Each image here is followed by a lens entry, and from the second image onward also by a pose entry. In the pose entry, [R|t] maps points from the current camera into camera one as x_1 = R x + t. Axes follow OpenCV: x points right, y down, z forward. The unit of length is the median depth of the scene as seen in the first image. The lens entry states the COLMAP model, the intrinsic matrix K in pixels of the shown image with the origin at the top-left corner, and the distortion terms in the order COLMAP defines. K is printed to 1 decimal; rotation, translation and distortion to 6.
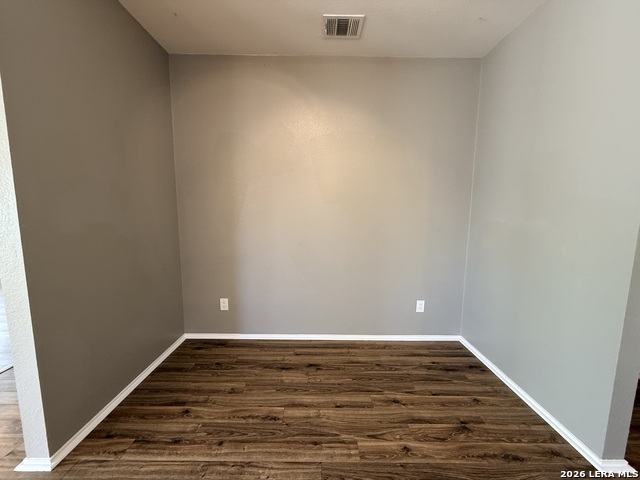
lens RADIAL K [[256.1, 0, 320.0], [0, 256.1, 239.5], [0, 0, 1]] dist [-0.000216, 0.000293]
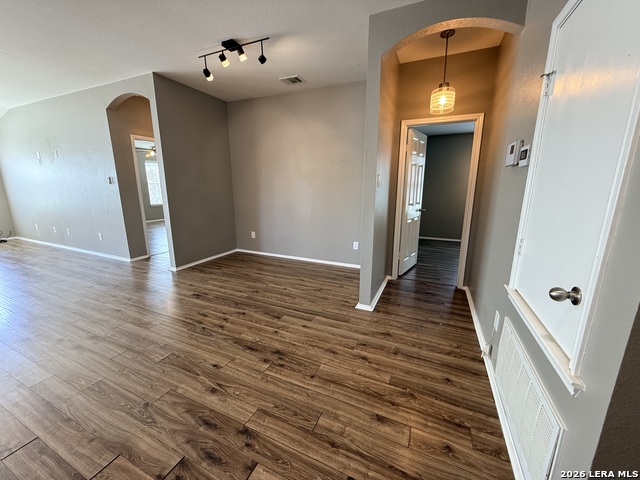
lens RADIAL K [[256.1, 0, 320.0], [0, 256.1, 239.5], [0, 0, 1]] dist [-0.000216, 0.000293]
pose [[0.911402, 0.080275, -0.403612, 1.053109], [-0.042529, 0.993911, 0.101644, 0.097096], [0.409314, -0.075474, 0.909267, -0.637470]]
